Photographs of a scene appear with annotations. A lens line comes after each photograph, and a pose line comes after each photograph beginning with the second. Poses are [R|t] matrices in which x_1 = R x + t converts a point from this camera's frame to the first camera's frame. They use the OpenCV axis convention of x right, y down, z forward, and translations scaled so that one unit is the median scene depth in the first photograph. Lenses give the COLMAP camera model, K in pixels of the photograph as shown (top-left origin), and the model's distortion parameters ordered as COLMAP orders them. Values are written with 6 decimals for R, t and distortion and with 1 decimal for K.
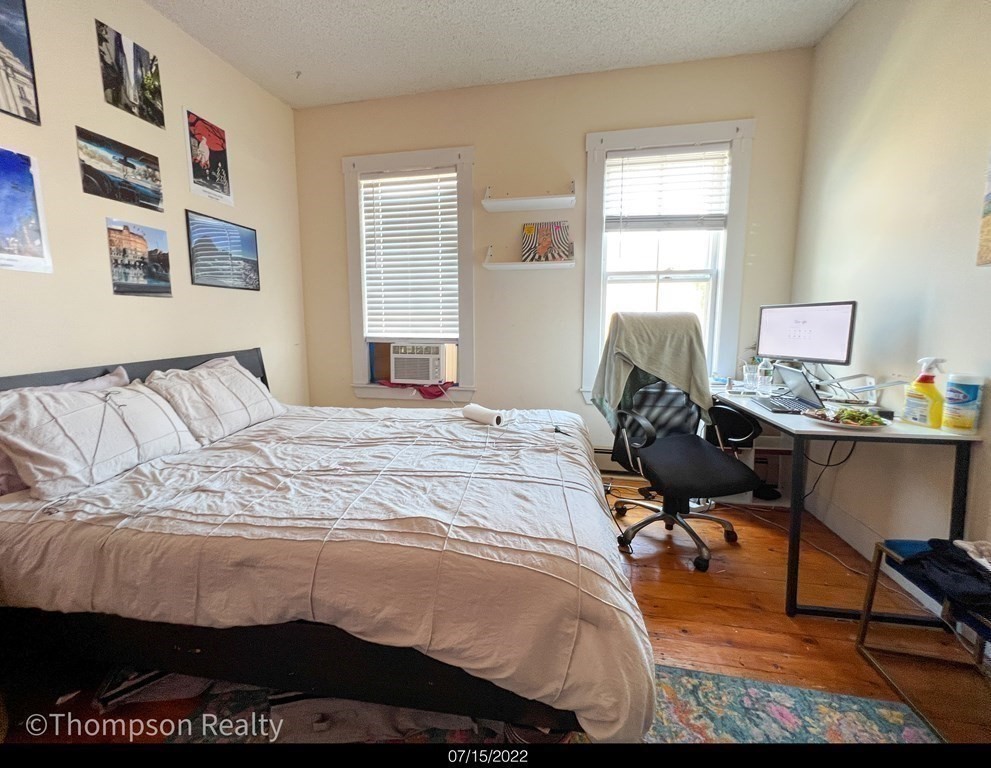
lens RADIAL K [[395.2, 0, 492.0], [0, 395.2, 367.2], [0, 0, 1]] dist [-0.001048, -0.000070]
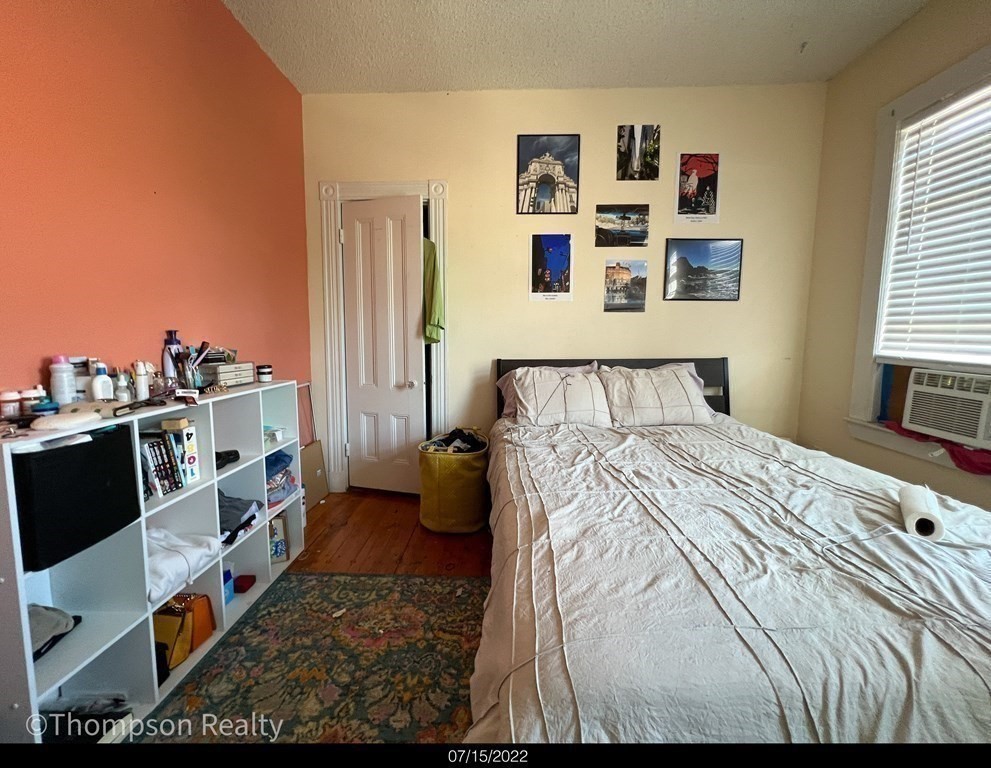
lens RADIAL K [[395.2, 0, 492.0], [0, 395.2, 367.2], [0, 0, 1]] dist [-0.001048, -0.000070]
pose [[0.160366, 0.098432, -0.982137, 0.417649], [-0.123515, 0.989195, 0.078972, -0.042984], [0.979299, 0.108645, 0.170791, 0.346568]]
